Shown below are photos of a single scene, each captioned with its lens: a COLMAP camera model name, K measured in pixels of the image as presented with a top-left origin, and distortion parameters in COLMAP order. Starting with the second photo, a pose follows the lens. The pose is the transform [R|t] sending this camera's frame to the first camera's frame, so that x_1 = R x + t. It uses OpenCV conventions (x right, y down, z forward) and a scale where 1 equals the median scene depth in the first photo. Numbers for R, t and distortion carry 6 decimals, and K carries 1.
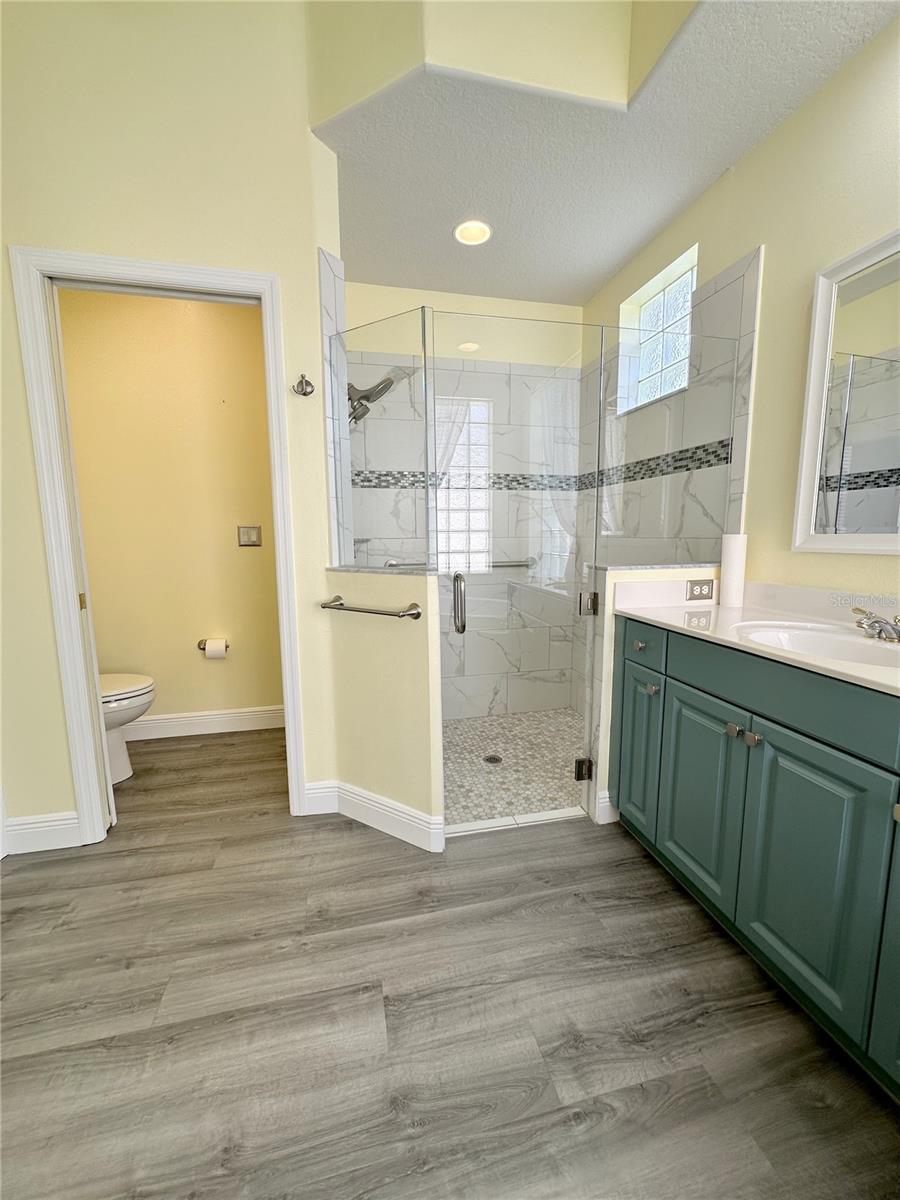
lens RADIAL K [[479.8, 0, 452.3], [0, 479.8, 597.7], [0, 0, 1]] dist [-0.002810, 0.000301]
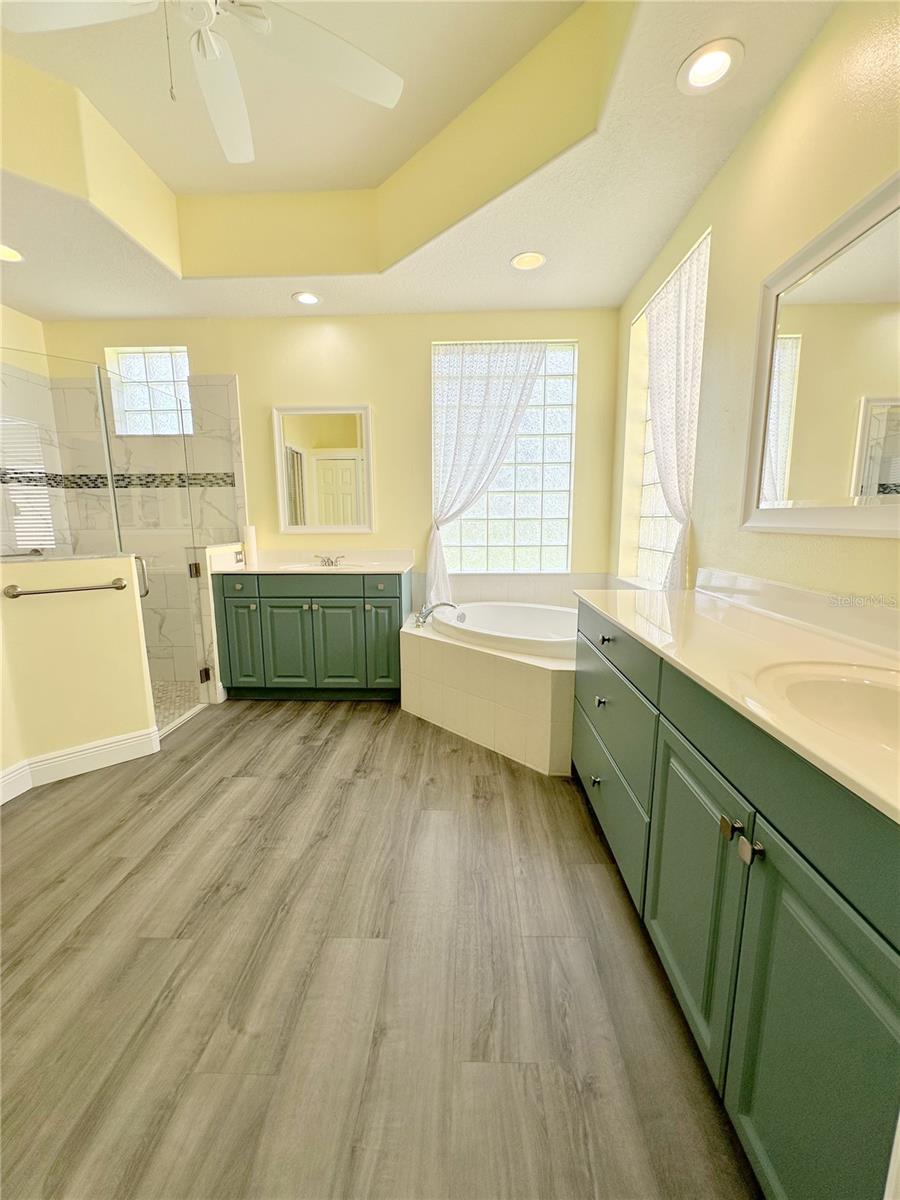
lens RADIAL K [[479.8, 0, 452.3], [0, 479.8, 597.7], [0, 0, 1]] dist [-0.002810, 0.000301]
pose [[0.261906, -0.150178, 0.953337, -1.133252], [0.132391, 0.984071, 0.118648, 0.030064], [-0.955970, 0.095139, 0.277616, -0.285770]]
